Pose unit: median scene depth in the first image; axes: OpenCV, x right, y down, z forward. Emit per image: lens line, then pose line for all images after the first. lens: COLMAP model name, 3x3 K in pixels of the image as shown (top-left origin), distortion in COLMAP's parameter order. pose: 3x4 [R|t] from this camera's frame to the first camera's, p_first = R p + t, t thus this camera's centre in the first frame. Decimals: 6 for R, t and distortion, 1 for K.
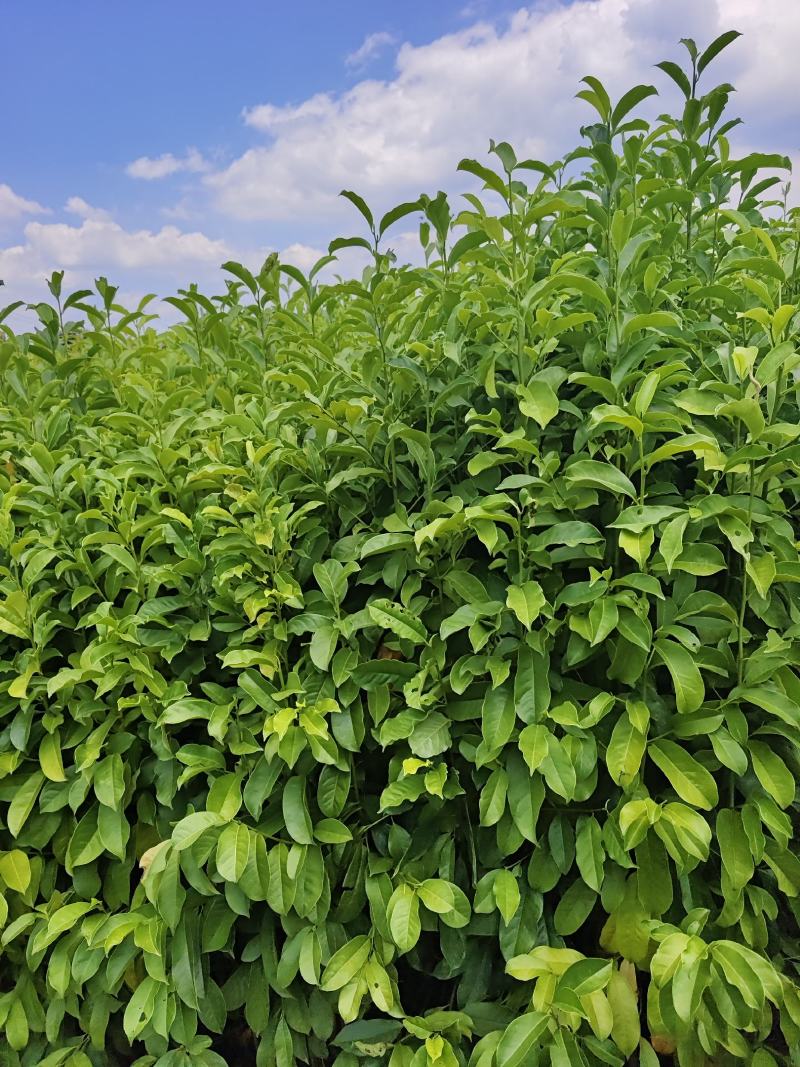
lens RADIAL K [[767.6, 0, 398.1], [0, 767.6, 518.7], [0, 0, 1]] dist [-0.003043, 0.001374]
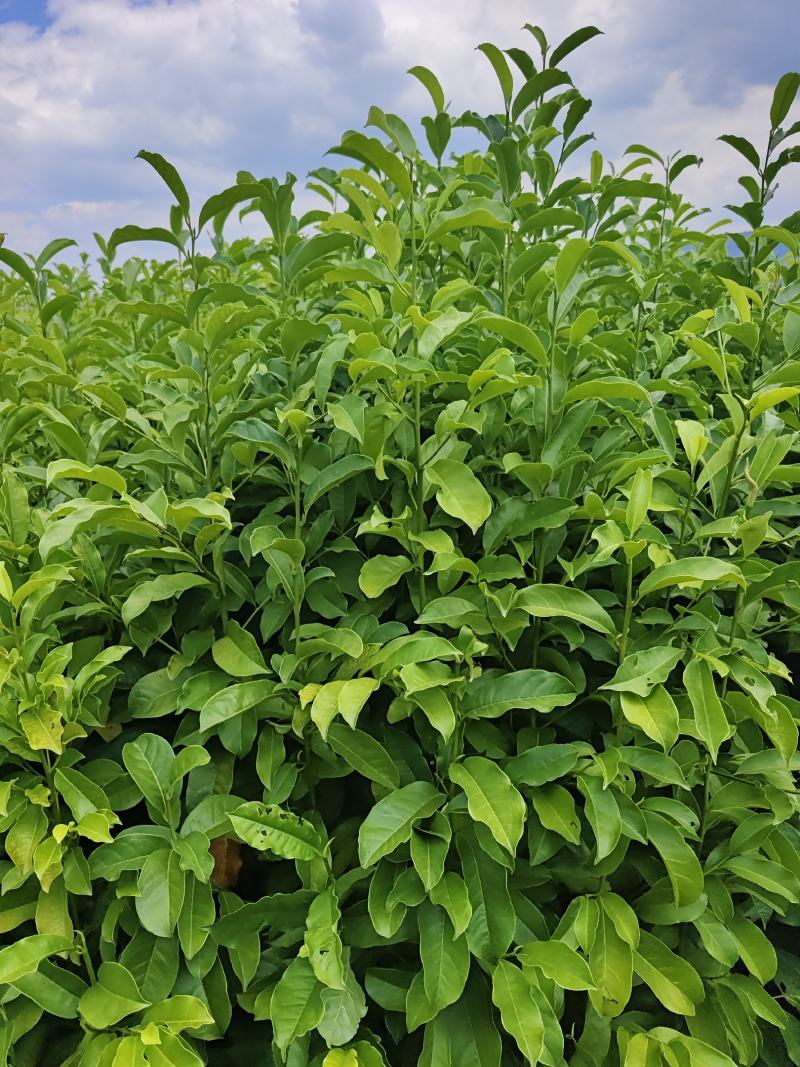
lens RADIAL K [[768.4, 0, 403.3], [0, 768.4, 536.3], [0, 0, 1]] dist [0.038329, -0.065498]
pose [[0.919569, -0.045650, 0.390267, -0.136772], [0.032592, 0.998667, 0.040021, -0.131923], [-0.391574, -0.024083, 0.919831, 0.329603]]
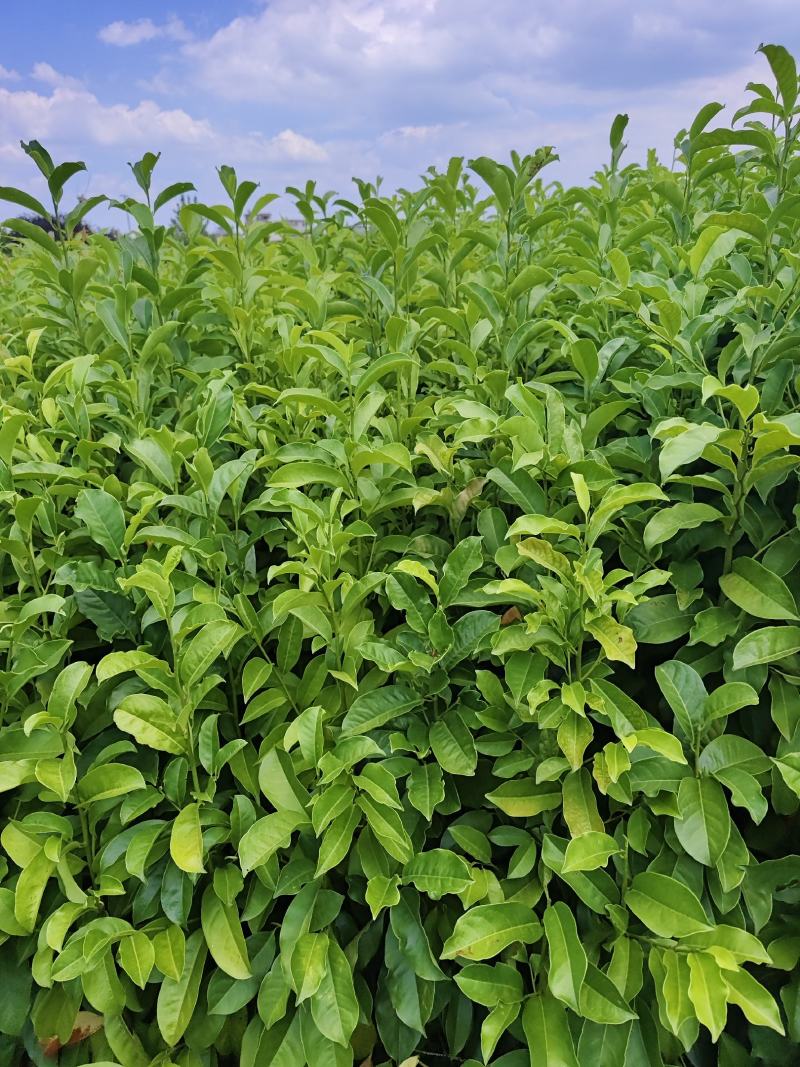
lens RADIAL K [[768.4, 0, 403.3], [0, 768.4, 536.3], [0, 0, 1]] dist [0.038329, -0.065498]
pose [[0.998314, 0.045190, 0.036419, -0.343601], [-0.049630, 0.990004, 0.132015, -0.123425], [-0.030090, -0.133600, 0.990578, 0.390917]]
